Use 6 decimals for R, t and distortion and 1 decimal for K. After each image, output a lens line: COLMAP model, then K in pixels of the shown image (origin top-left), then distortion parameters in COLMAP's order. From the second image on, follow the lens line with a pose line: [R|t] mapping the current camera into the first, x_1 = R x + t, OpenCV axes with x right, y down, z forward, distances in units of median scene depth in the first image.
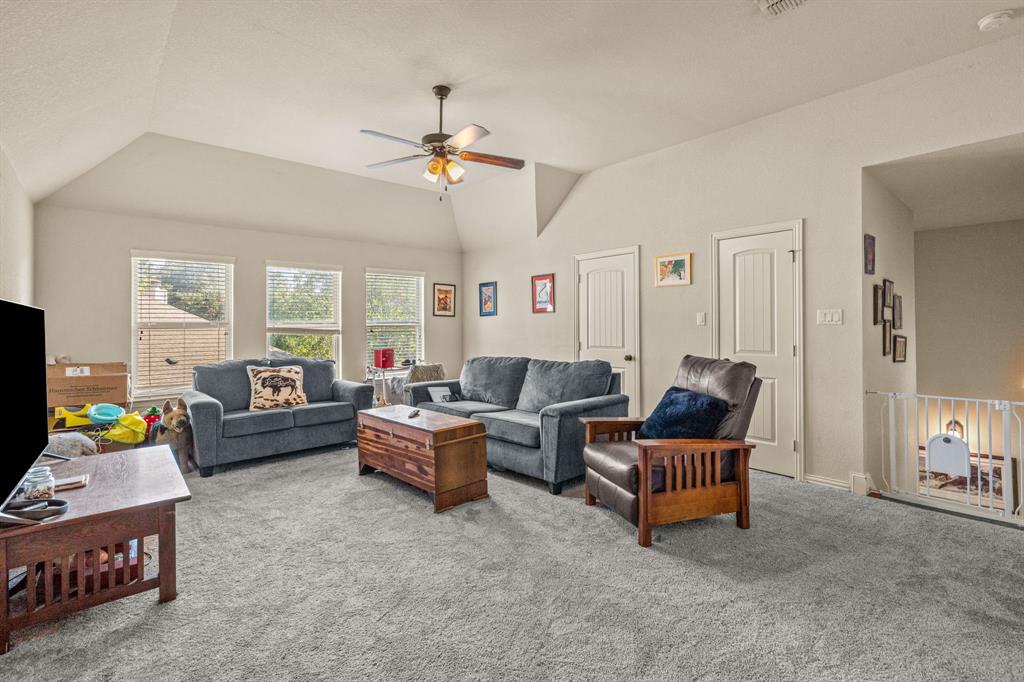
lens RADIAL K [[467.6, 0, 511.4], [0, 467.6, 335.3], [0, 0, 1]] dist [-0.001169, -0.000511]
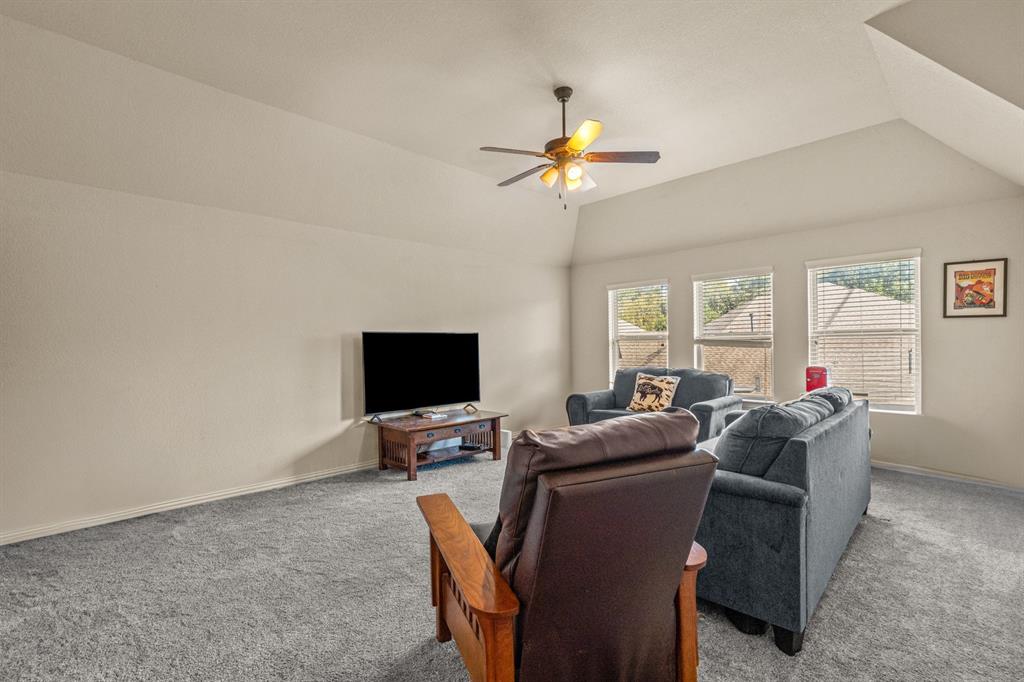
lens RADIAL K [[467.6, 0, 511.4], [0, 467.6, 335.3], [0, 0, 1]] dist [-0.001169, -0.000511]
pose [[0.056633, -0.004417, -0.998385, 0.479588], [-0.006017, 0.999971, -0.004765, -0.016065], [0.998377, 0.006277, 0.056604, 0.505147]]
